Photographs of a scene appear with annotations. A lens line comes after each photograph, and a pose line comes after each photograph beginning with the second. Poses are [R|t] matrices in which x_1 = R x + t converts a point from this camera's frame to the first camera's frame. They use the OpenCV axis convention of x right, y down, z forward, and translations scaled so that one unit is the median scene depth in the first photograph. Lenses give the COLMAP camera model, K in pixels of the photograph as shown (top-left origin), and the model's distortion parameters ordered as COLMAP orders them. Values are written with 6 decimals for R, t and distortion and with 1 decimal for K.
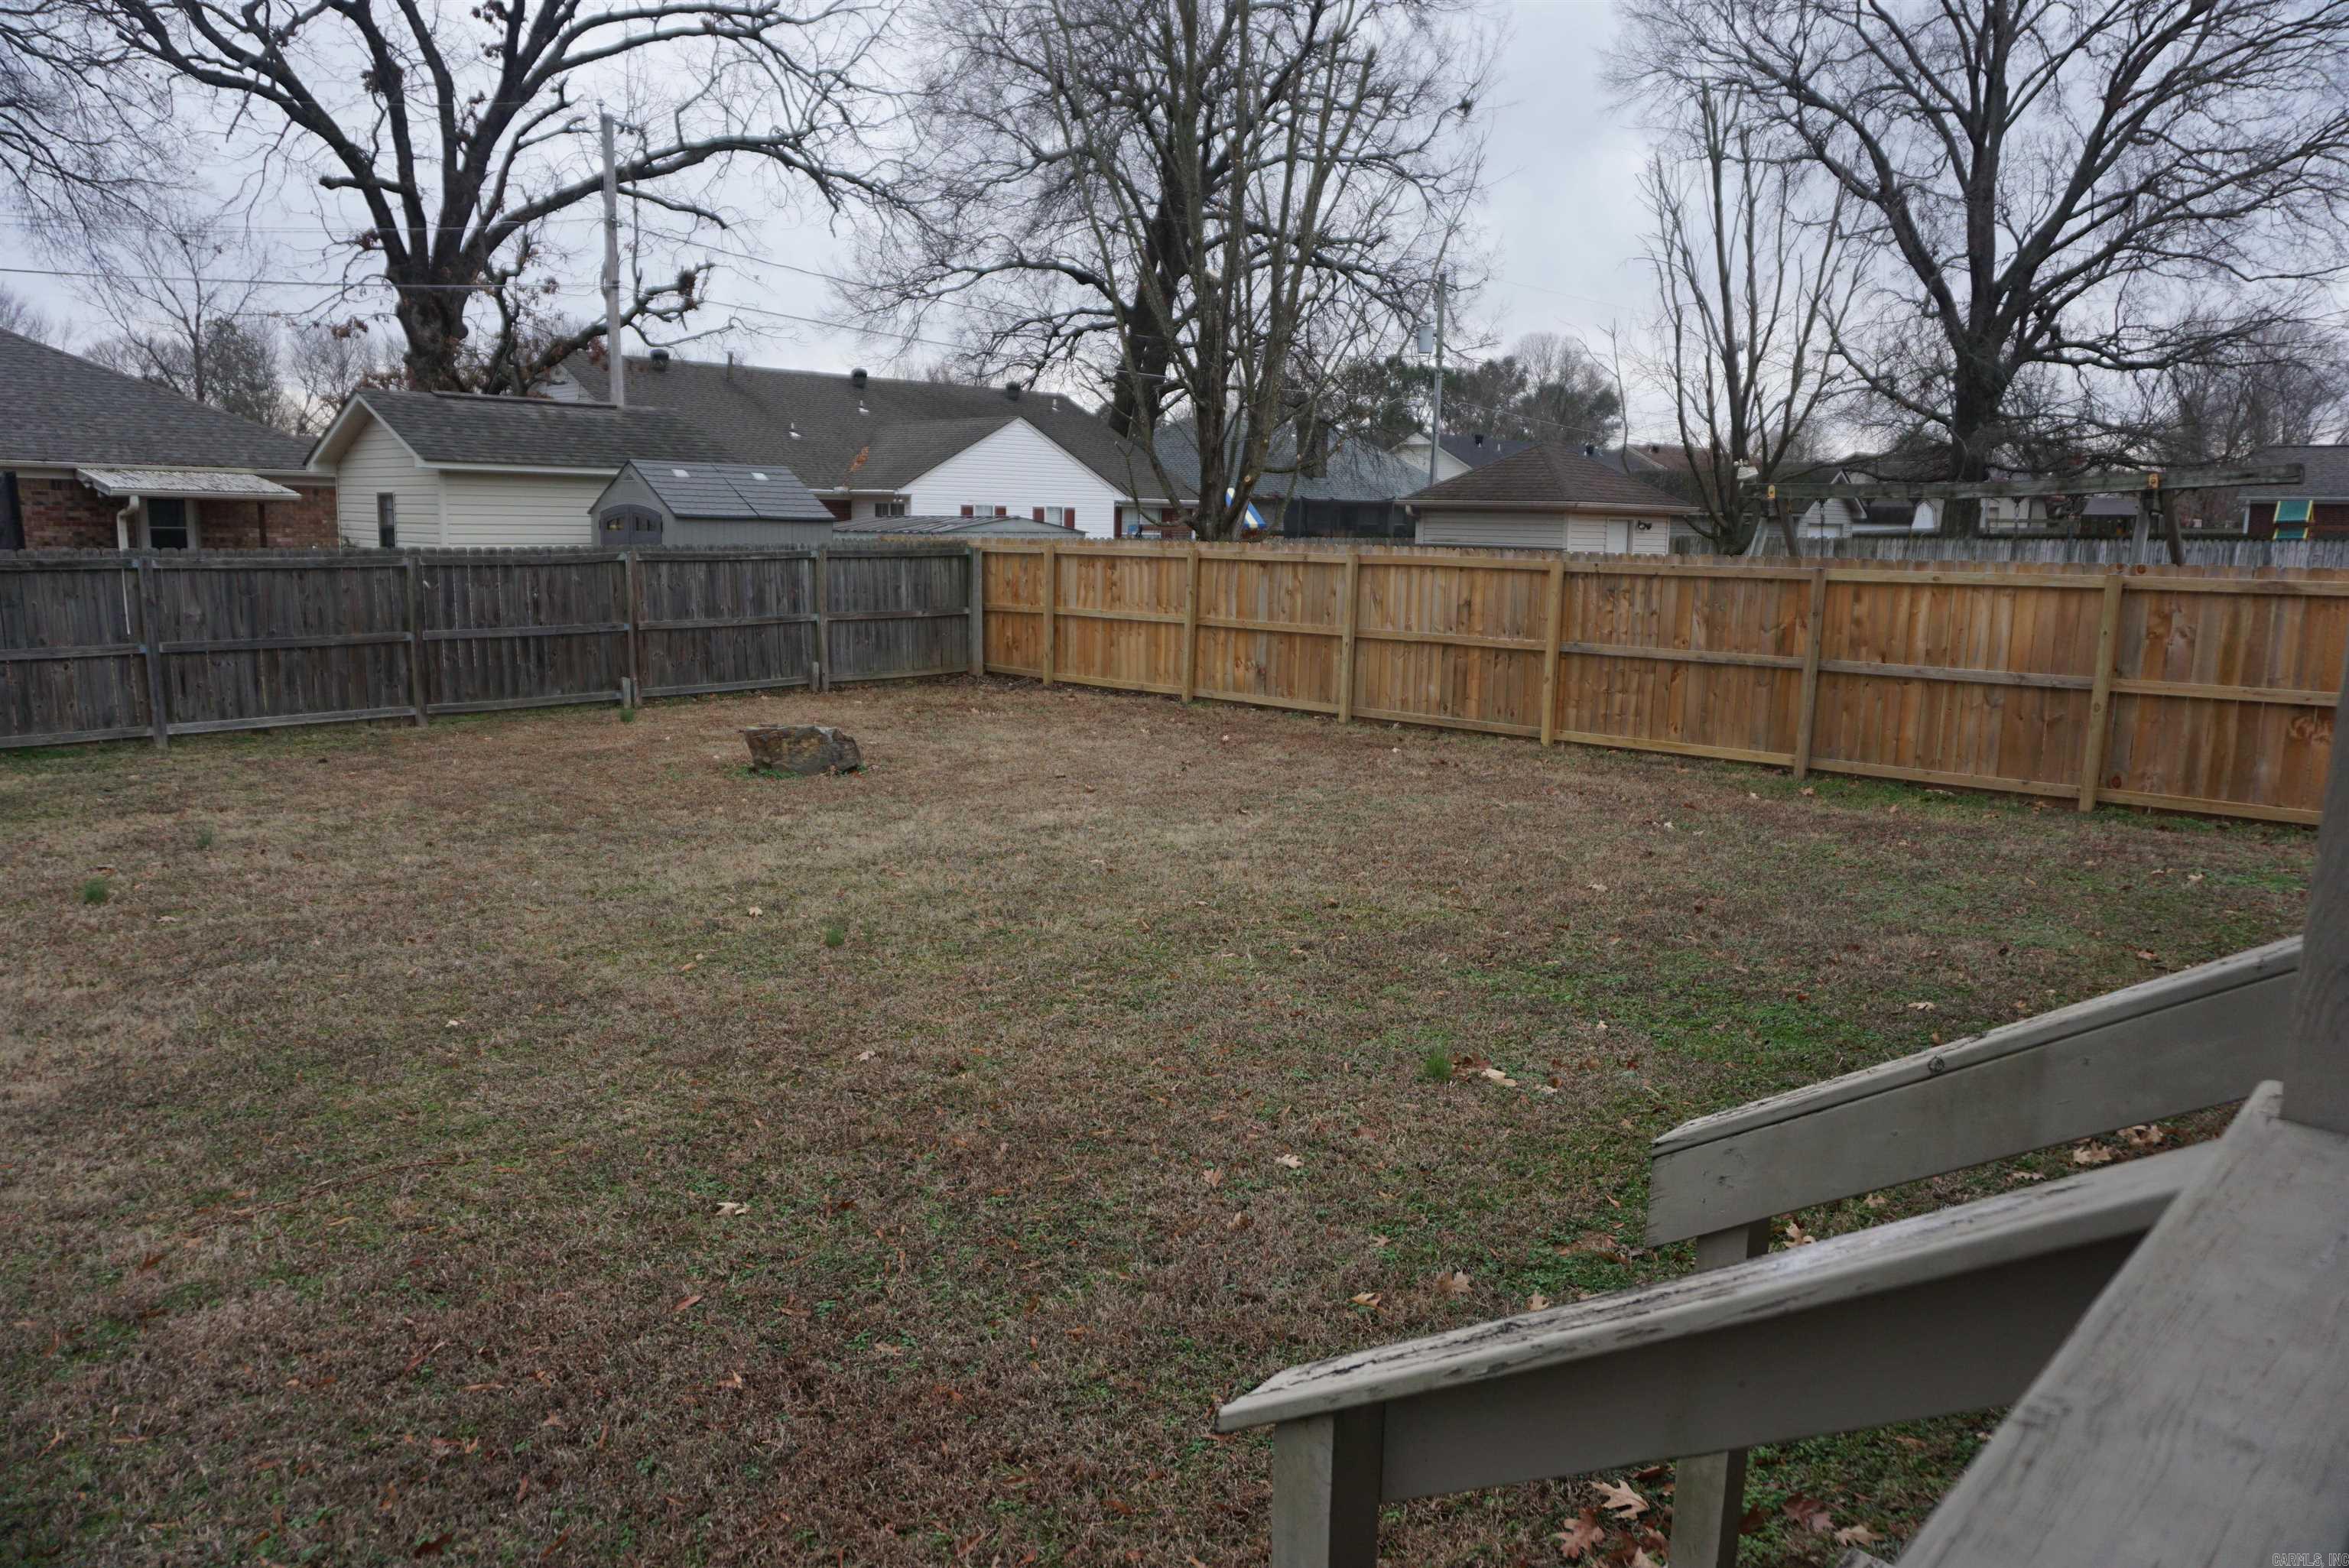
lens RADIAL K [[1563.2, 0, 1174.5], [0, 1563.2, 784.0], [0, 0, 1]] dist [-0.053922, 0.036665]
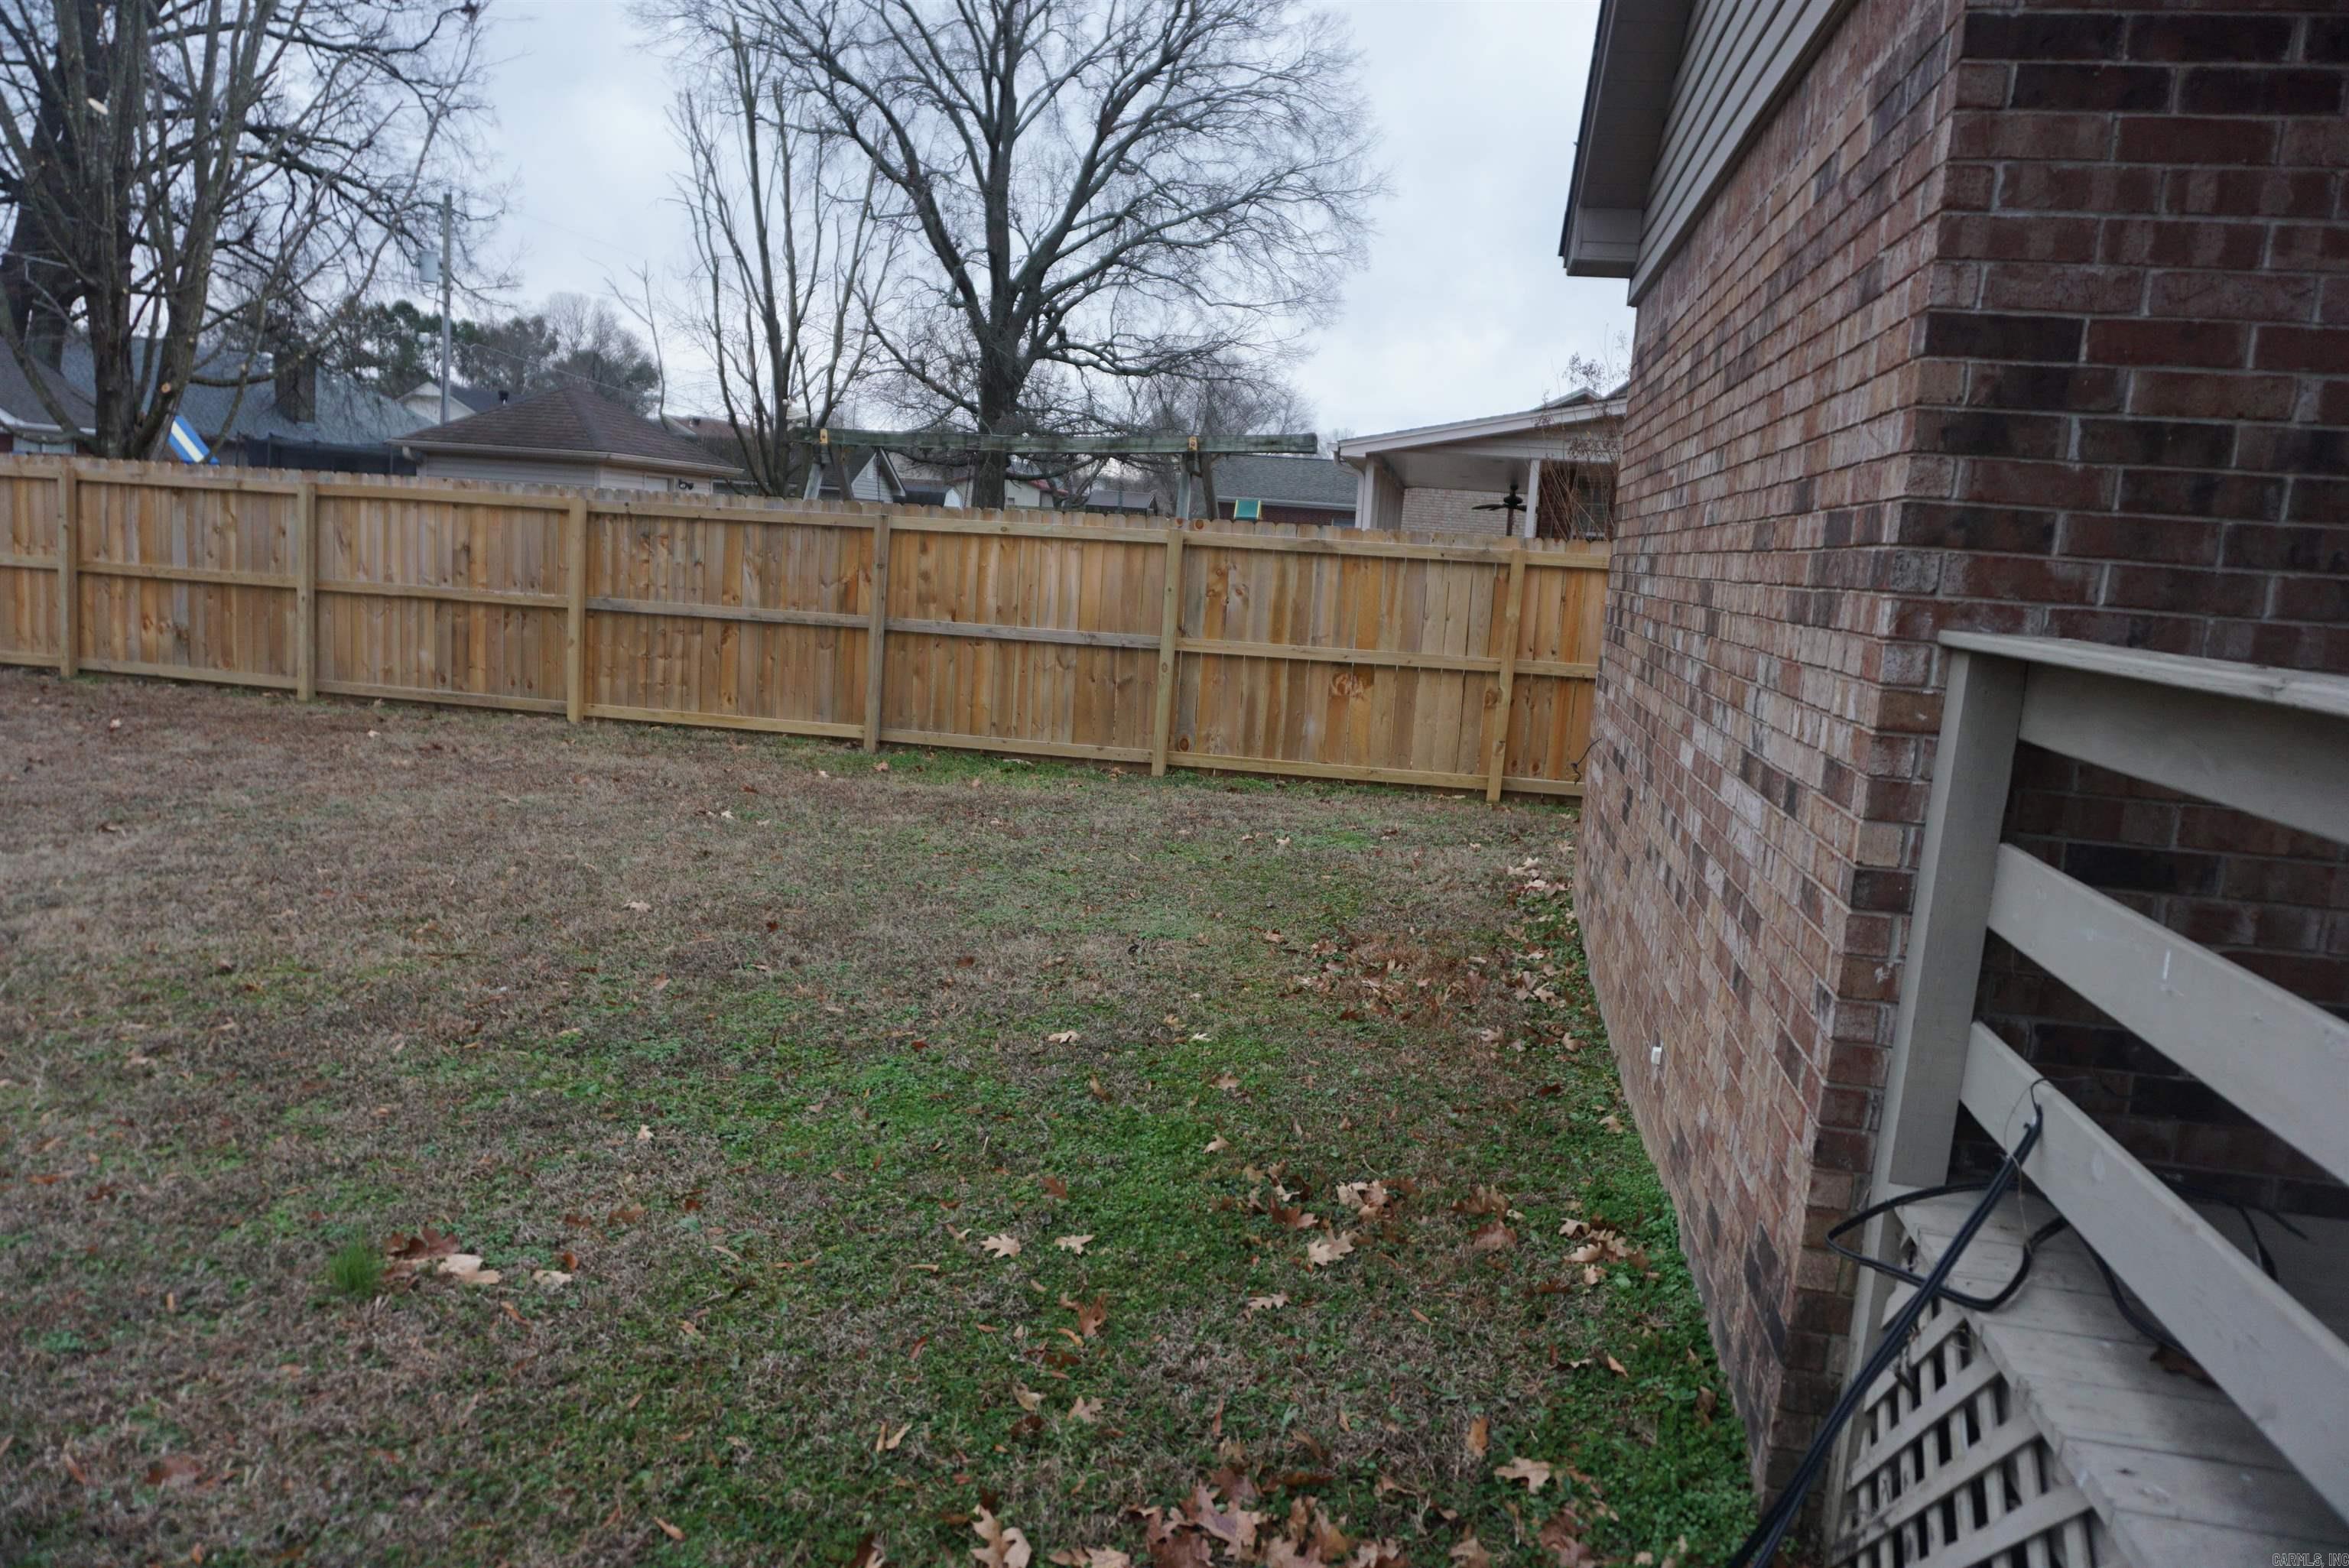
lens RADIAL K [[1563.2, 0, 1174.5], [0, 1563.2, 784.0], [0, 0, 1]] dist [-0.053922, 0.036665]
pose [[0.830063, -0.044964, 0.555854, 0.036258], [0.037863, 0.998988, 0.024268, -0.000206], [-0.556383, 0.000902, 0.830926, 0.116095]]
